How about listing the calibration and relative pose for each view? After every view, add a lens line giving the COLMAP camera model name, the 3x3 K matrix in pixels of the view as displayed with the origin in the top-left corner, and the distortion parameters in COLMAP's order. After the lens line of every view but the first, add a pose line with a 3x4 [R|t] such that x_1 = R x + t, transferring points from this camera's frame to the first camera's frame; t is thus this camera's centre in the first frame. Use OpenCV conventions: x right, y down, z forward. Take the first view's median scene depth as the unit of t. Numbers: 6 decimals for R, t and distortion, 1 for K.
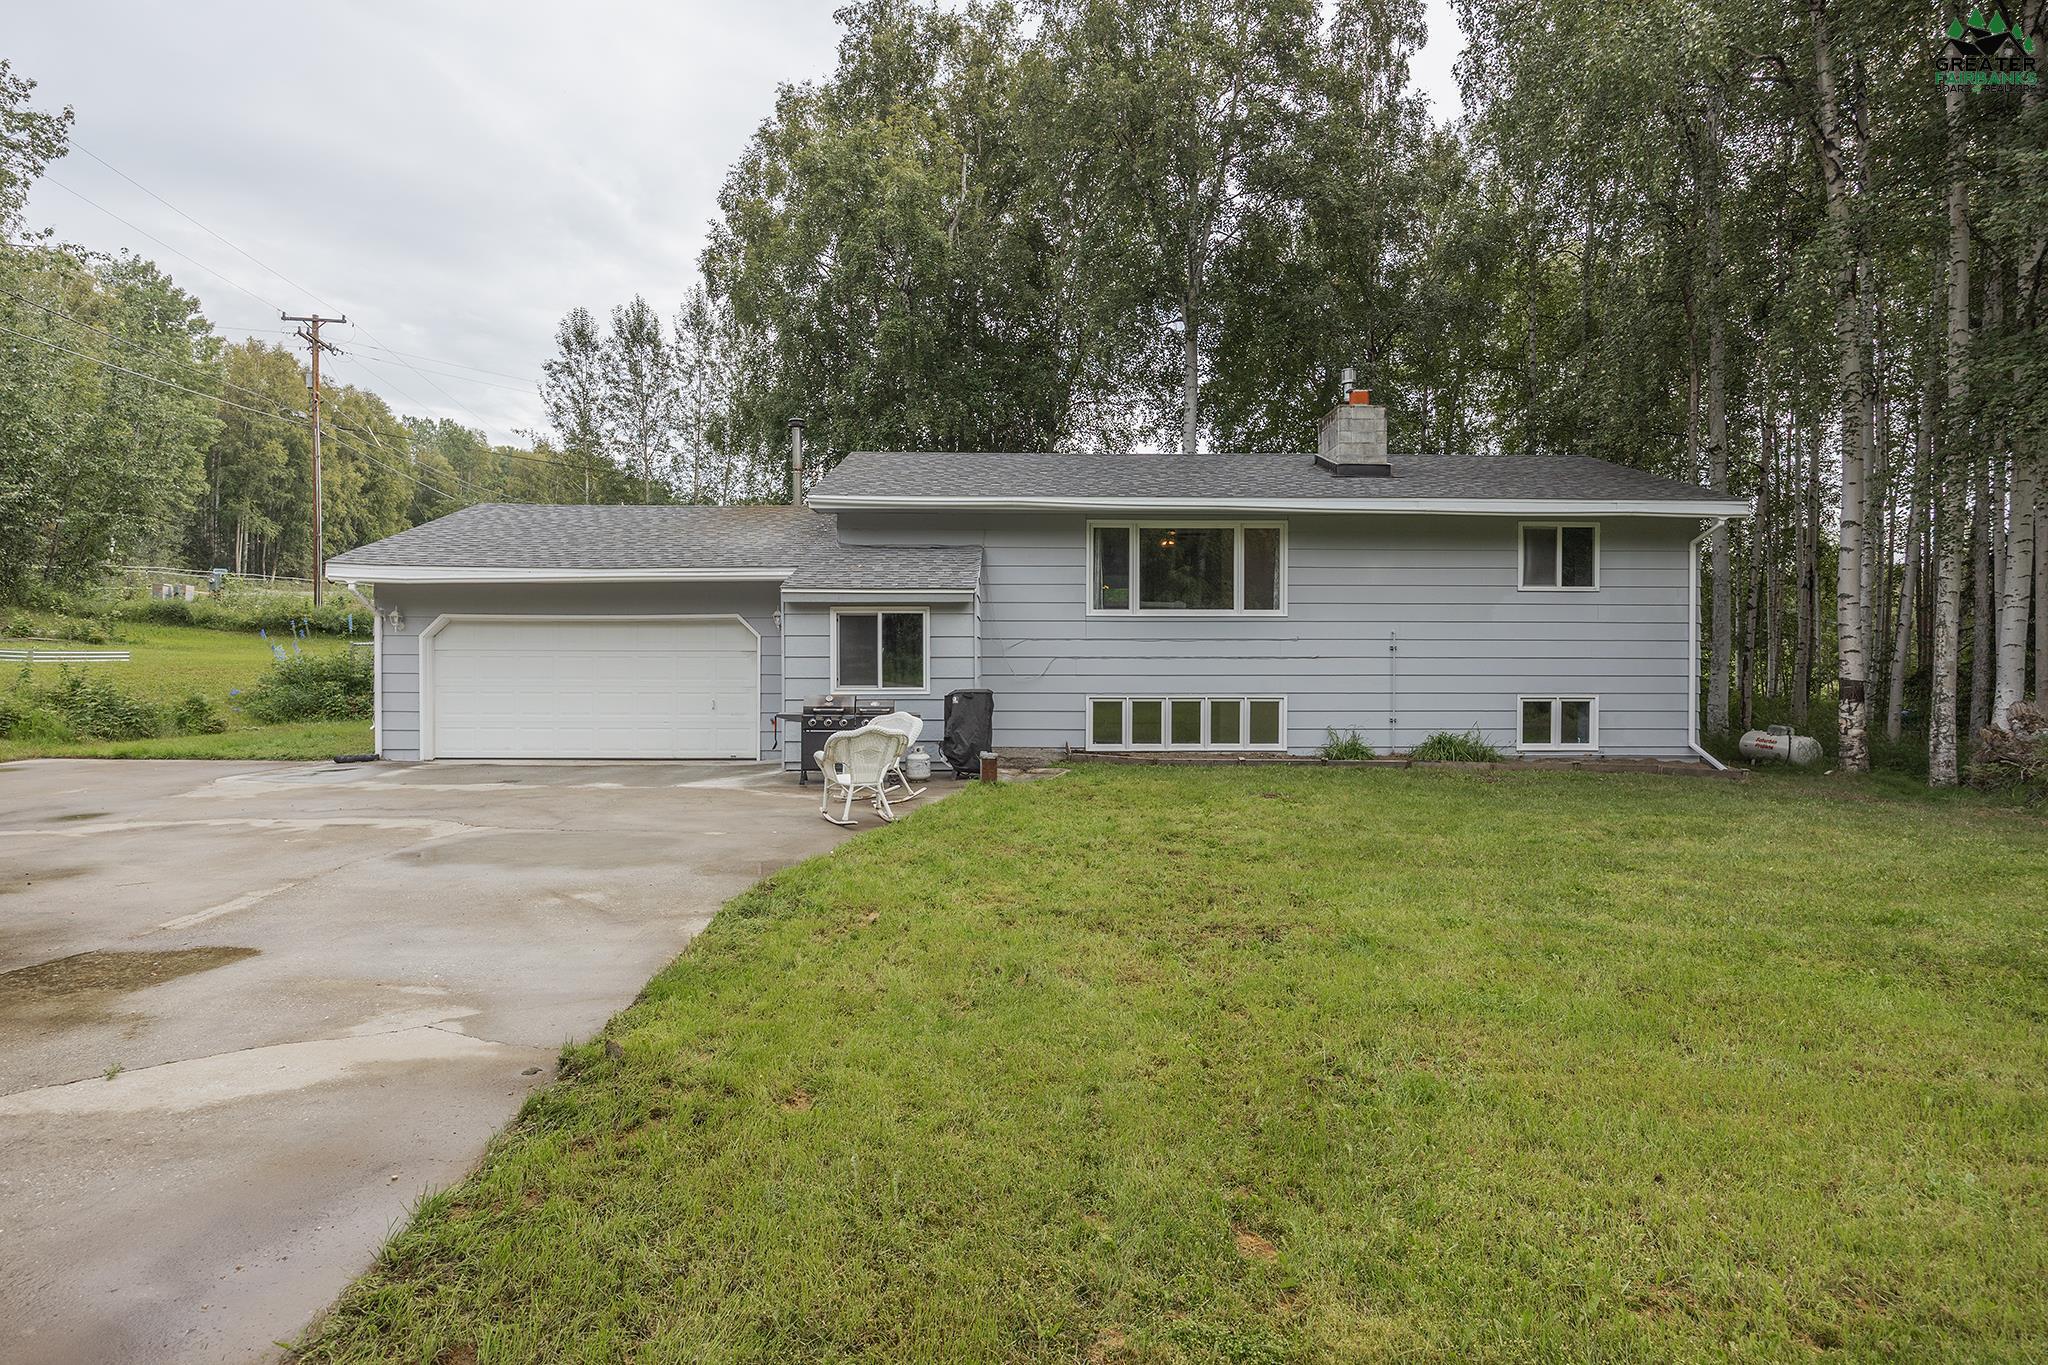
lens RADIAL K [[1055.0, 0, 1020.4], [0, 1055.0, 681.4], [0, 0, 1]] dist [-0.009946, -0.001404]
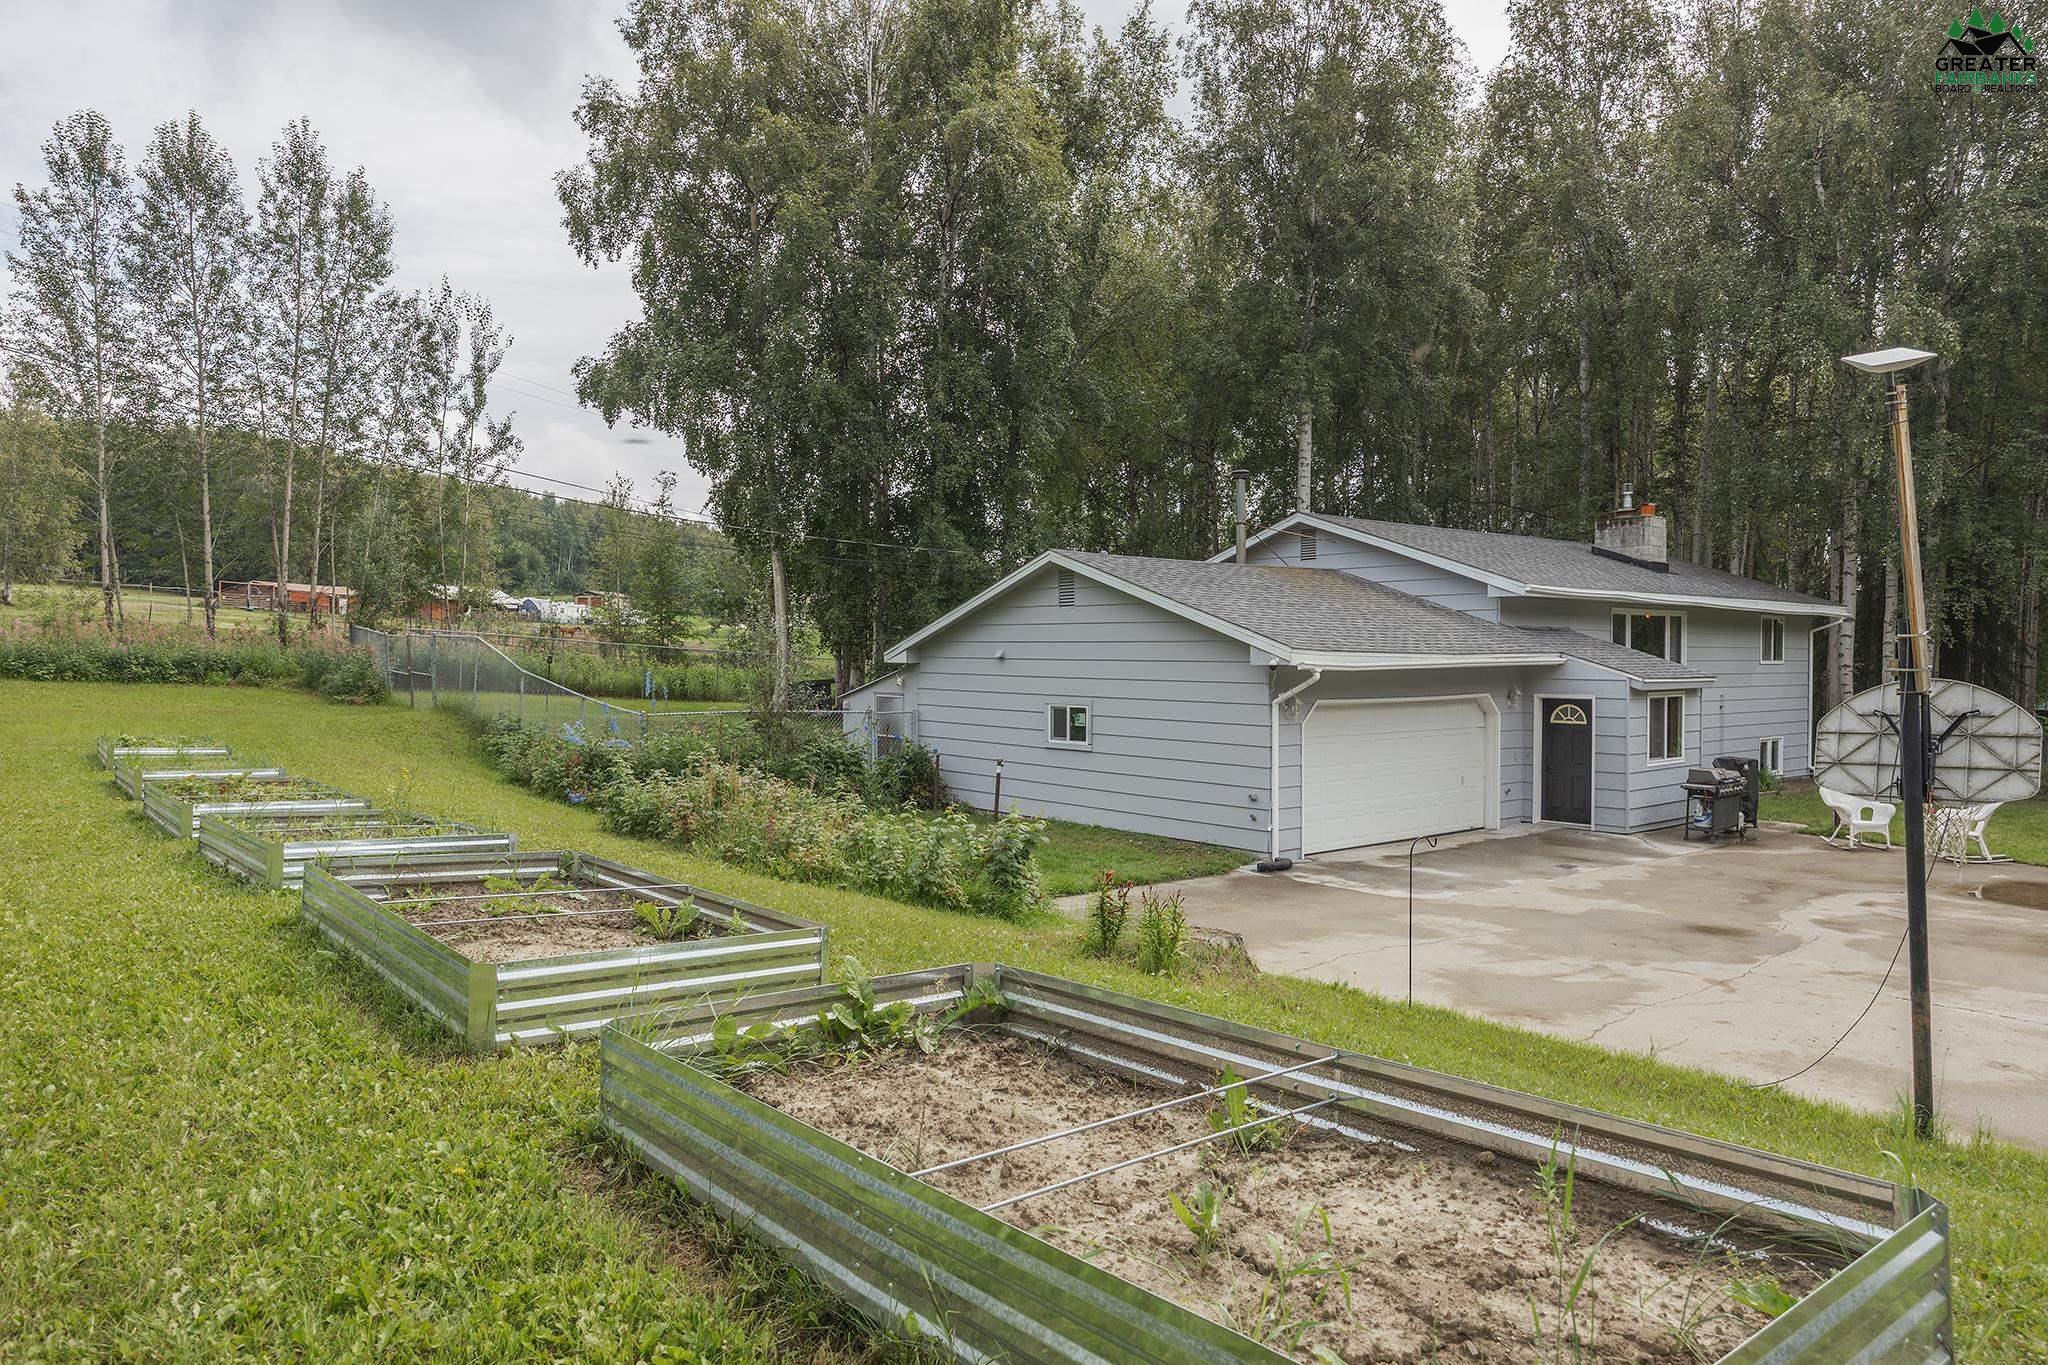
lens RADIAL K [[1332.0, 0, 1018.8], [0, 1332.0, 677.0], [0, 0, 1]] dist [-0.000697, 0.000212]
pose [[0.776903, -0.012365, 0.629499, -1.412903], [0.012758, 0.999911, 0.003896, -0.087635], [-0.629491, 0.005004, 0.776992, 0.240986]]
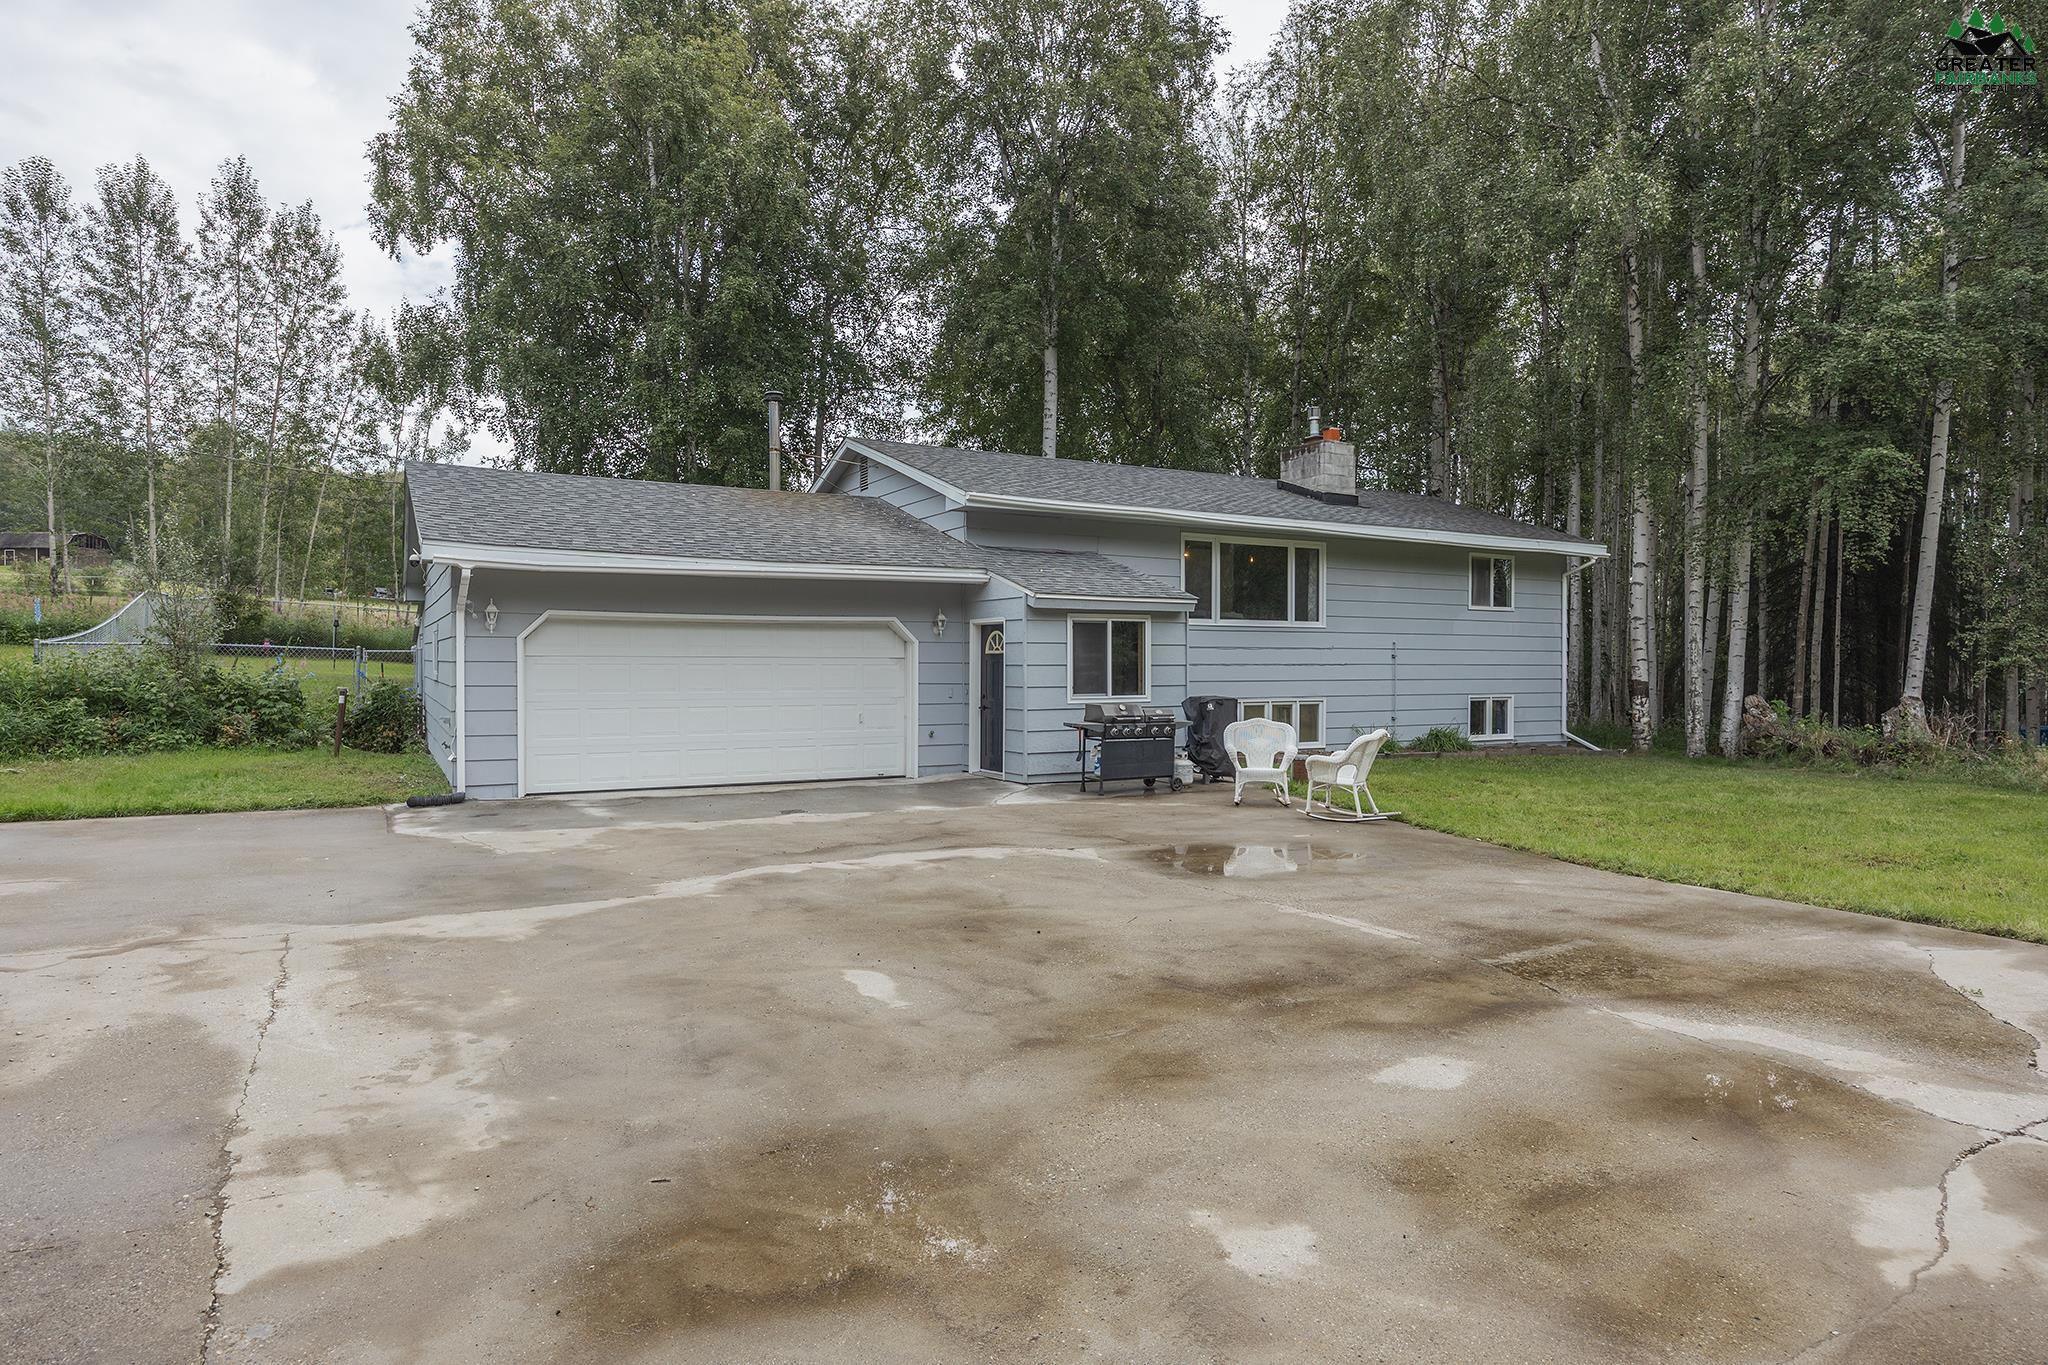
lens RADIAL K [[1162.1, 0, 1026.3], [0, 1162.1, 677.3], [0, 0, 1]] dist [-0.000314, 0.000358]
pose [[0.880280, -0.005739, 0.474420, -0.609372], [0.009745, 0.999935, -0.005987, -0.004833], [-0.474355, 0.009893, 0.880278, 0.065067]]
